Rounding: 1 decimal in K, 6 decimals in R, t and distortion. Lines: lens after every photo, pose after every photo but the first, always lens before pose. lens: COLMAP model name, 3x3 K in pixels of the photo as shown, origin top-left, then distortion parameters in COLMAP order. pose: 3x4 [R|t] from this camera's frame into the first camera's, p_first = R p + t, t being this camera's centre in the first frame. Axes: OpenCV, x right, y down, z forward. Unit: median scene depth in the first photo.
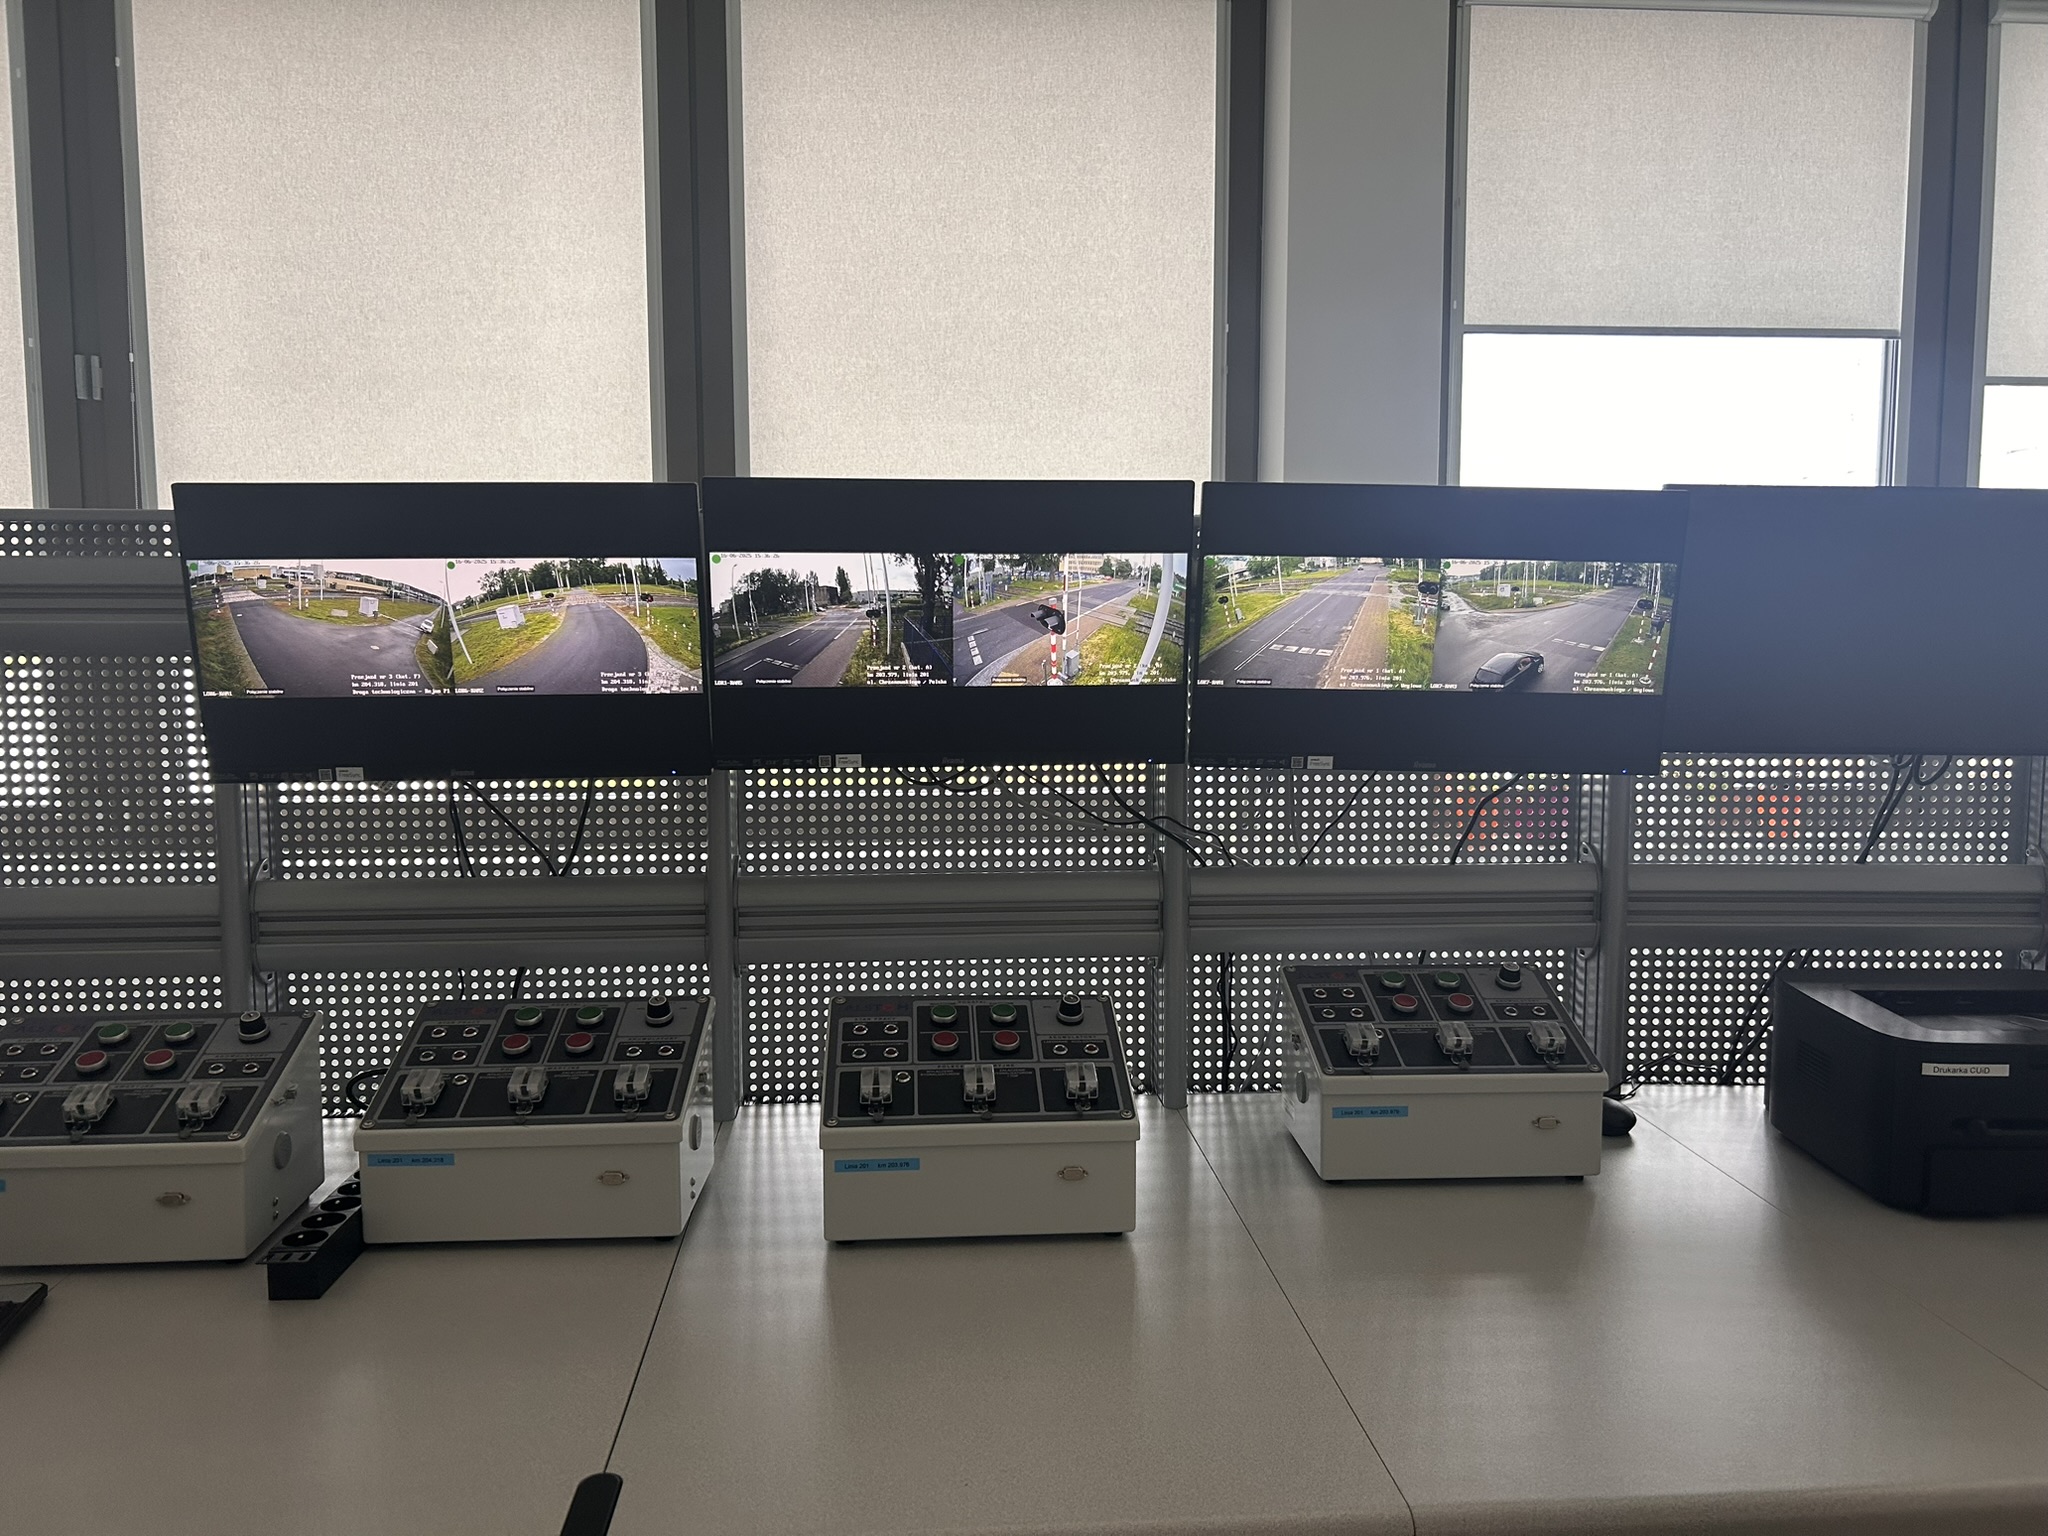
lens RADIAL K [[1556.1, 0, 1012.9], [0, 1556.1, 768.6], [0, 0, 1]] dist [0.055859, -0.051574]
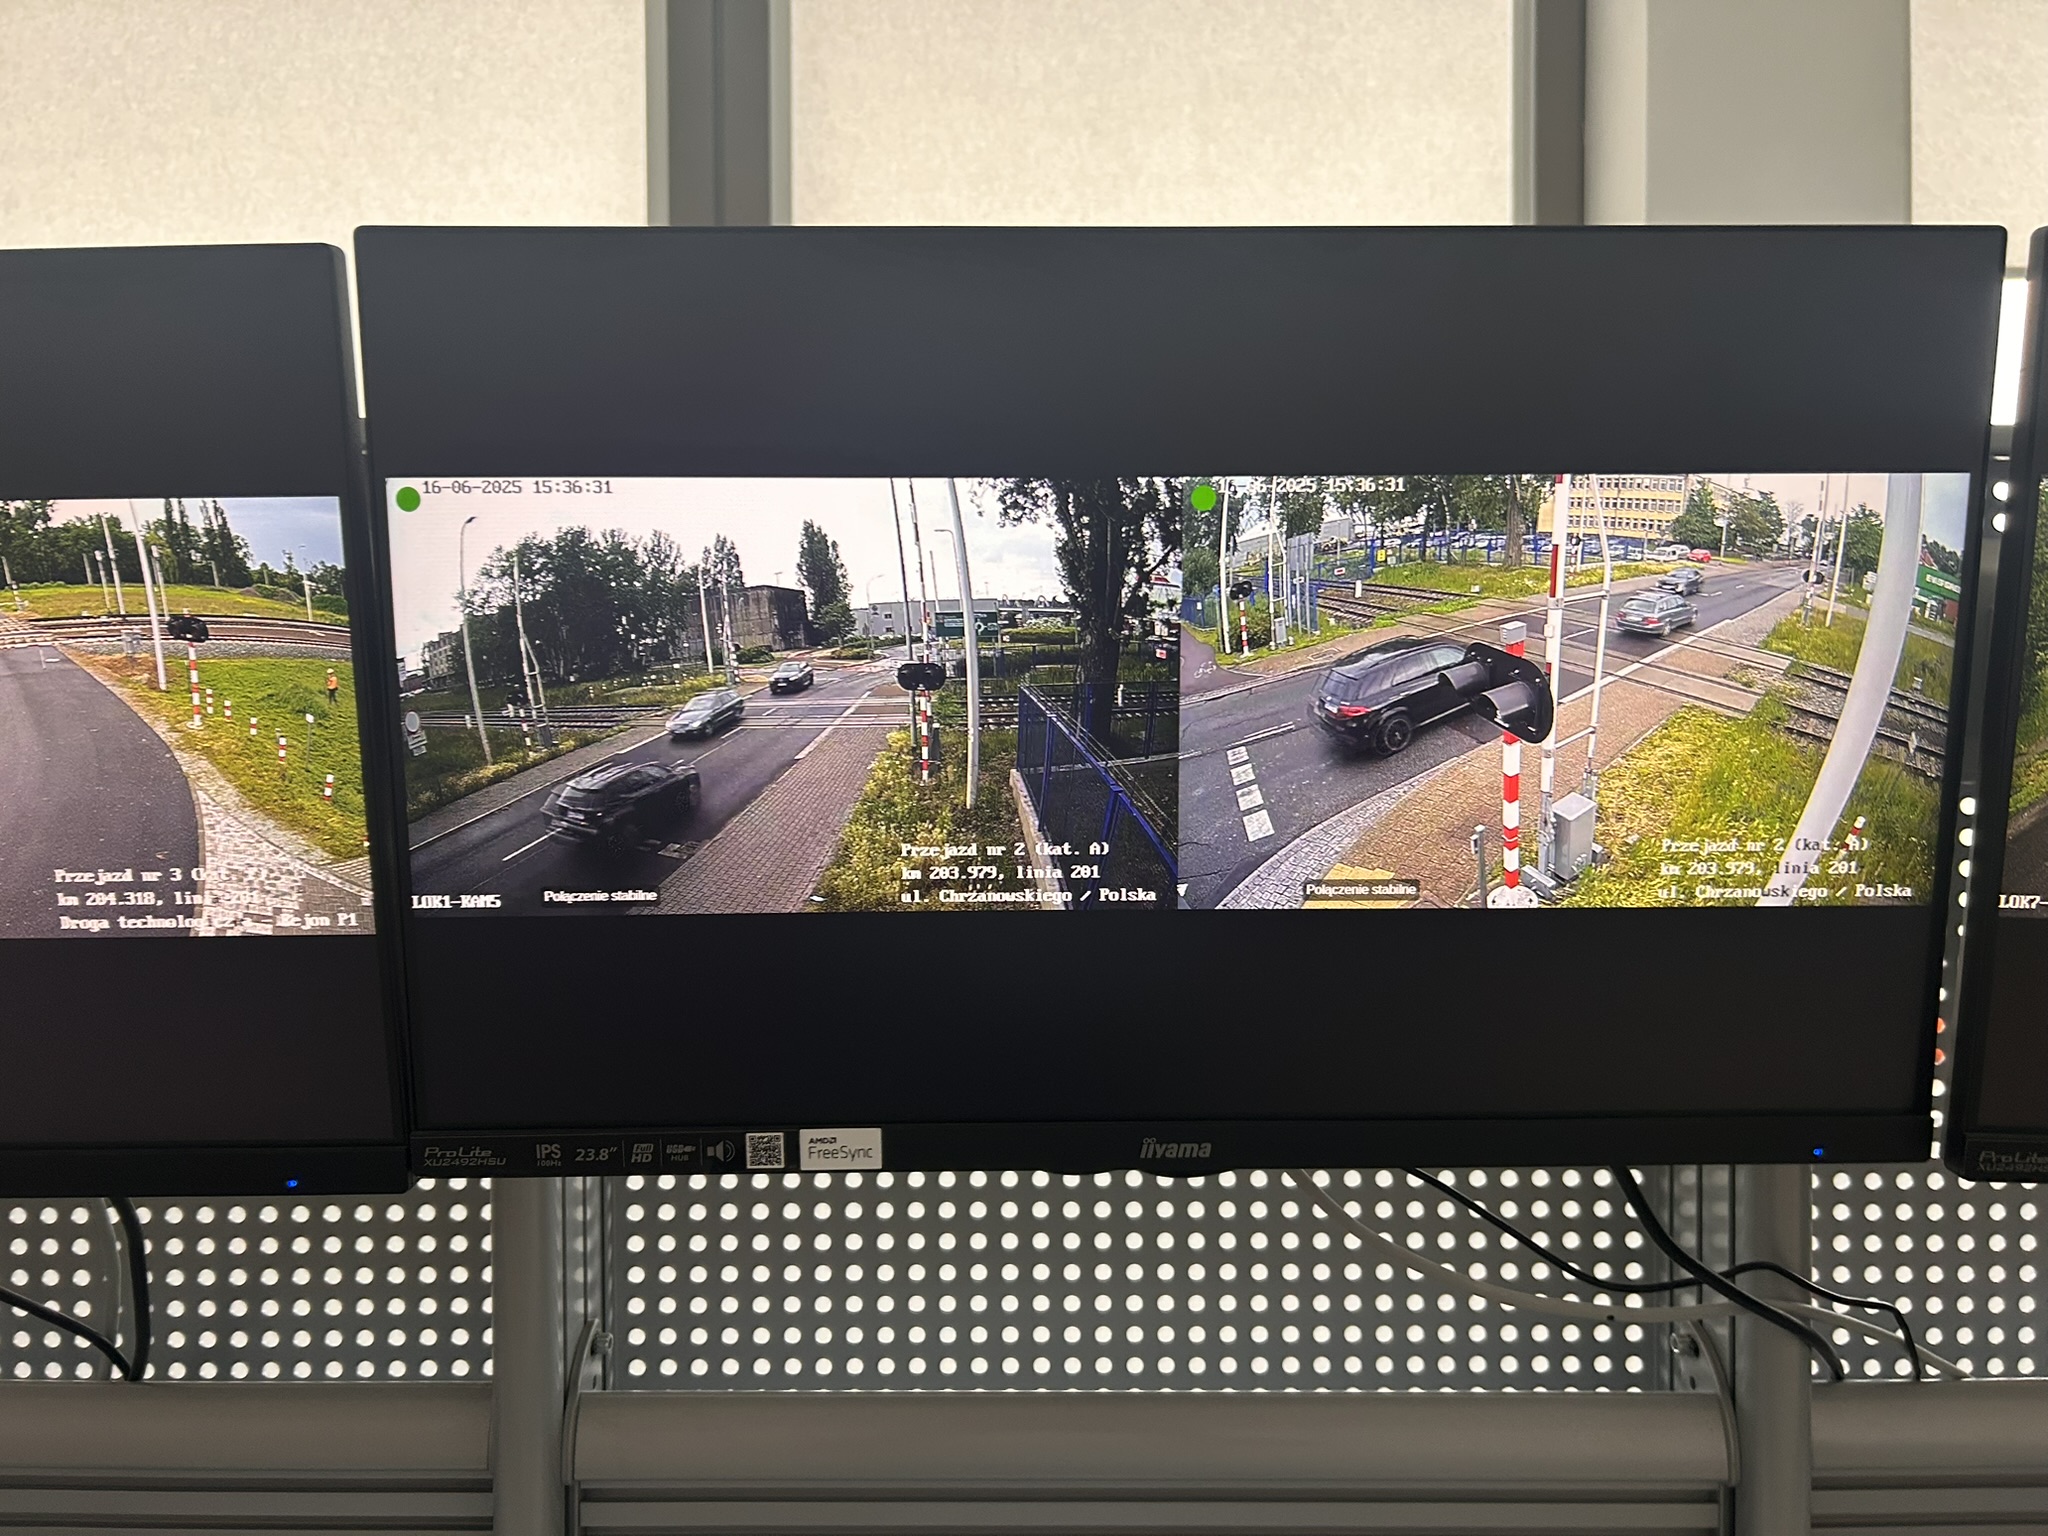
lens RADIAL K [[1556.1, 0, 1011.7], [0, 1556.1, 755.8], [0, 0, 1]] dist [0.055859, -0.051574]
pose [[0.998376, -0.001973, -0.056931, -0.054183], [-0.002901, 0.996343, -0.085397, -0.057592], [0.056892, 0.085424, 0.994719, 0.693940]]
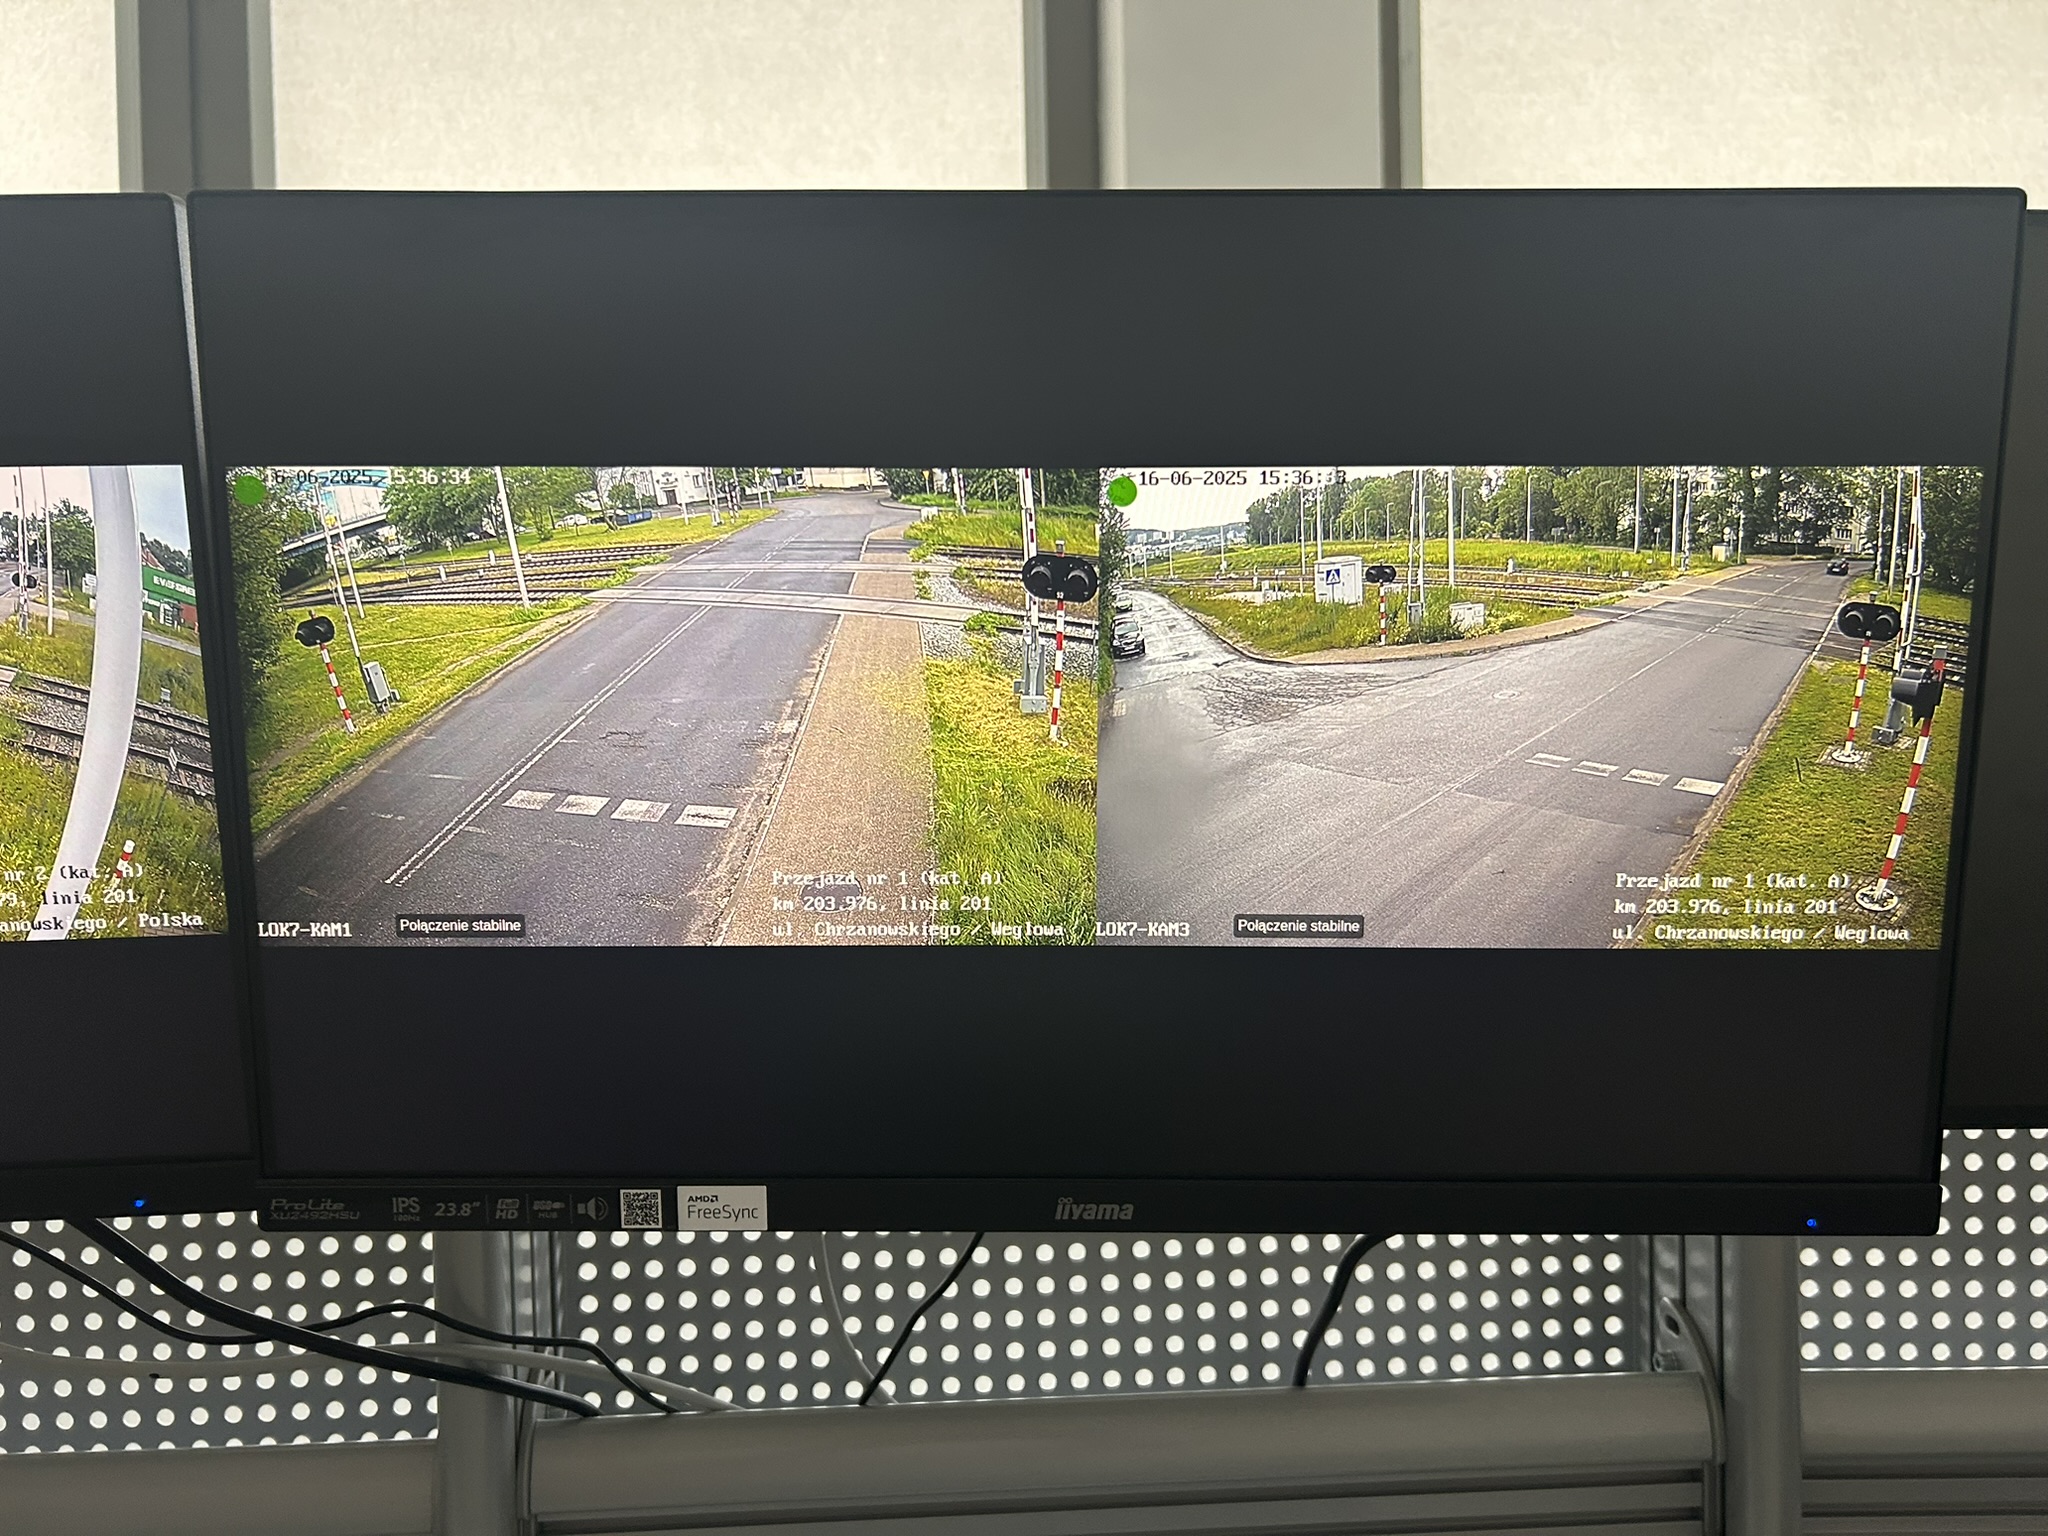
lens RADIAL K [[1556.1, 0, 1024.2], [0, 1556.1, 767.8], [0, 0, 1]] dist [0.055859, -0.051574]
pose [[0.999567, -0.016925, -0.024059, 0.265409], [0.015208, 0.997443, -0.069826, -0.063350], [0.025179, 0.069430, 0.997269, 0.731465]]
